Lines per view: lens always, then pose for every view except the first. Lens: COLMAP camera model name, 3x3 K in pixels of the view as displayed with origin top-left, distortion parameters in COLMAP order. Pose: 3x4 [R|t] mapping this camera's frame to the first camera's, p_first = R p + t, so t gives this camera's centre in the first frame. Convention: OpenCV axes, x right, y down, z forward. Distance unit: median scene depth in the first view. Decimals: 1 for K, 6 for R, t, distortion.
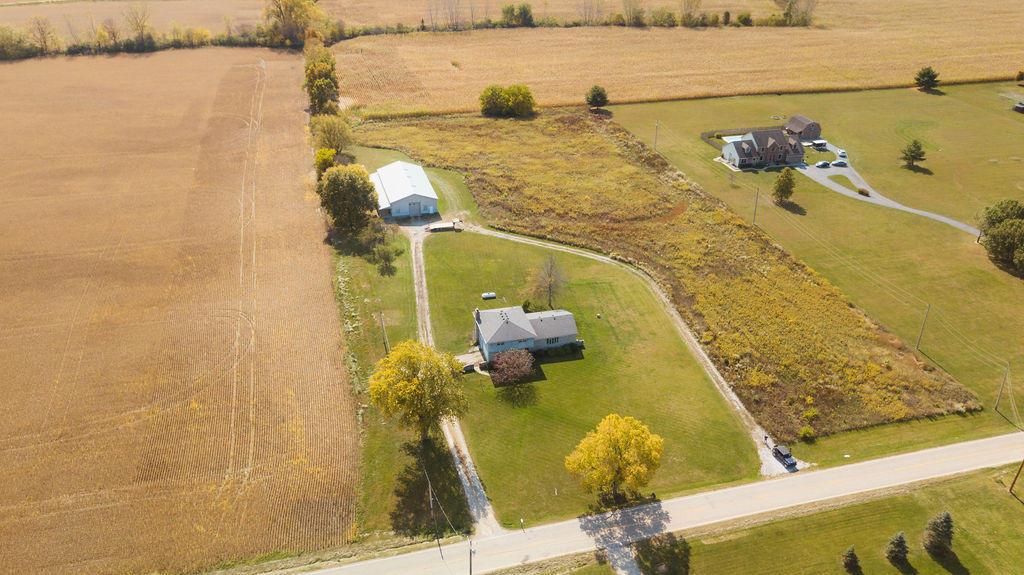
lens RADIAL K [[770.7, 0, 512.0], [0, 770.7, 287.5], [0, 0, 1]] dist [-0.002684, -0.003690]
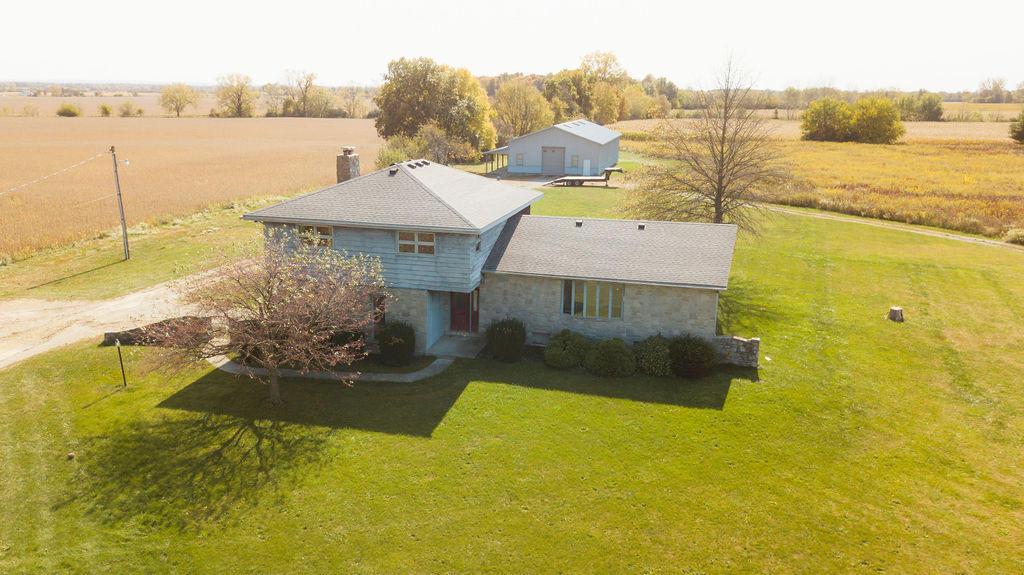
lens RADIAL K [[797.7, 0, 512.0], [0, 797.7, 287.5], [0, 0, 1]] dist [-0.002777, -0.001287]
pose [[0.870078, 0.119021, -0.478328, 0.099175], [-0.244882, 0.946557, -0.209911, 0.084256], [0.427781, 0.299773, 0.852725, 0.589602]]
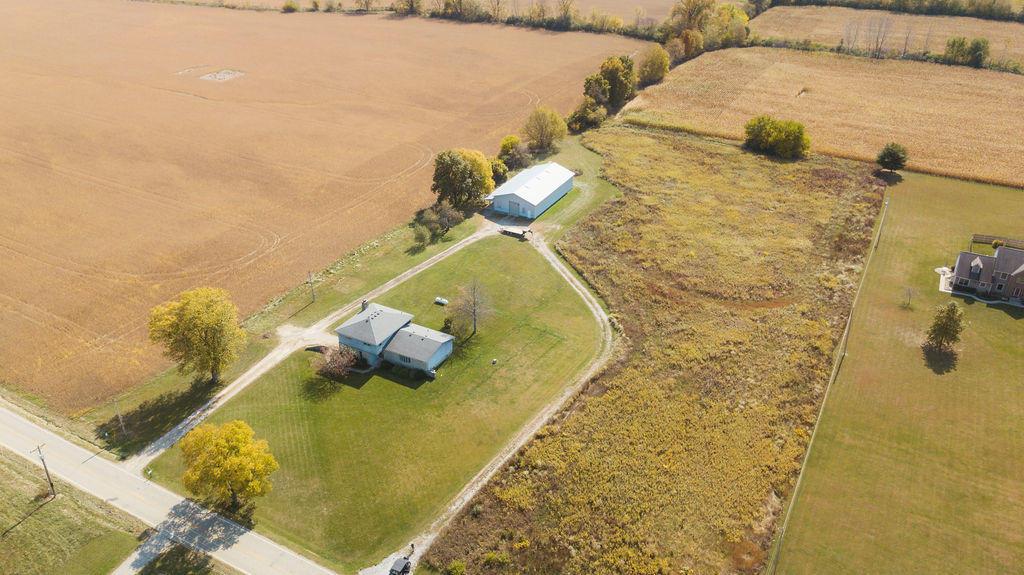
lens RADIAL K [[797.7, 0, 512.0], [0, 797.7, 287.5], [0, 0, 1]] dist [-0.002777, -0.001287]
pose [[0.722485, 0.327196, -0.609064, 0.509851], [-0.337867, 0.935665, 0.101865, -0.109730], [0.603210, 0.132187, 0.786553, 0.229919]]
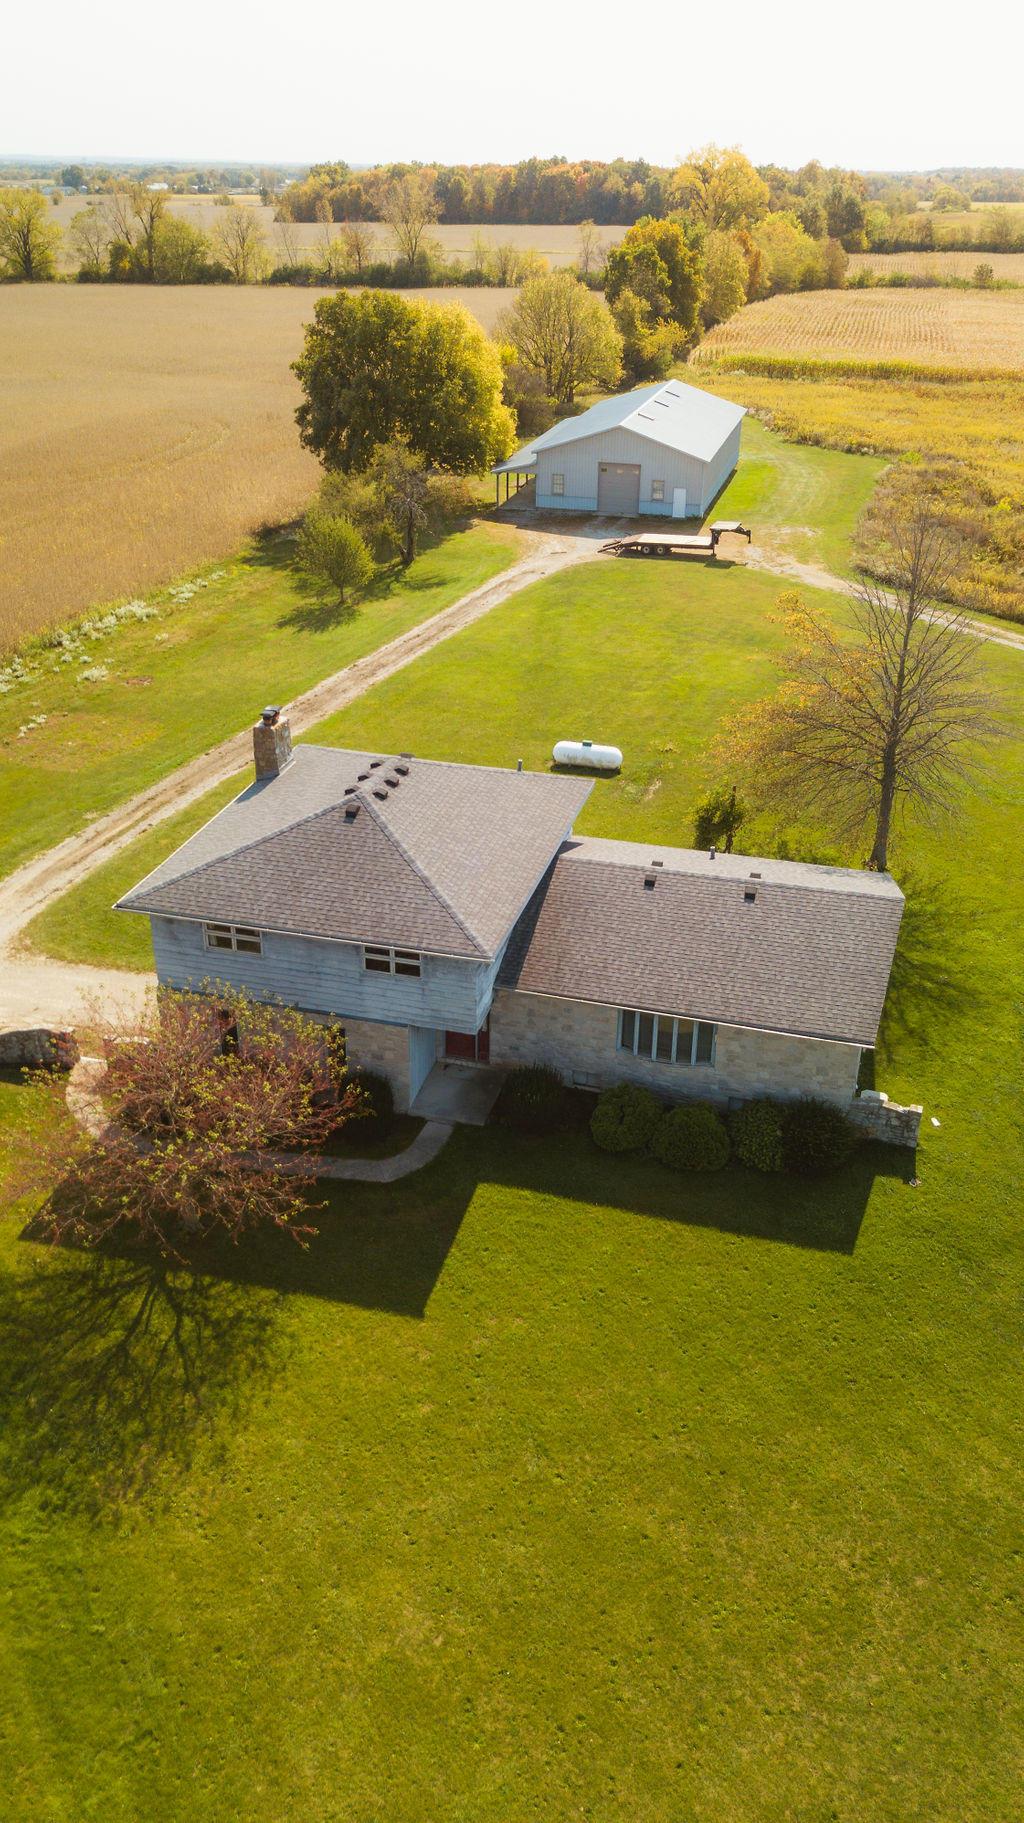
lens RADIAL K [[1420.1, 0, 512.0], [0, 1420.1, 911.5], [0, 0, 1]] dist [-0.002777, -0.001287]
pose [[0.859726, 0.232867, -0.454582, 0.099275], [-0.248878, 0.968205, 0.025289, 0.035919], [0.446017, 0.091393, 0.890346, 0.561553]]
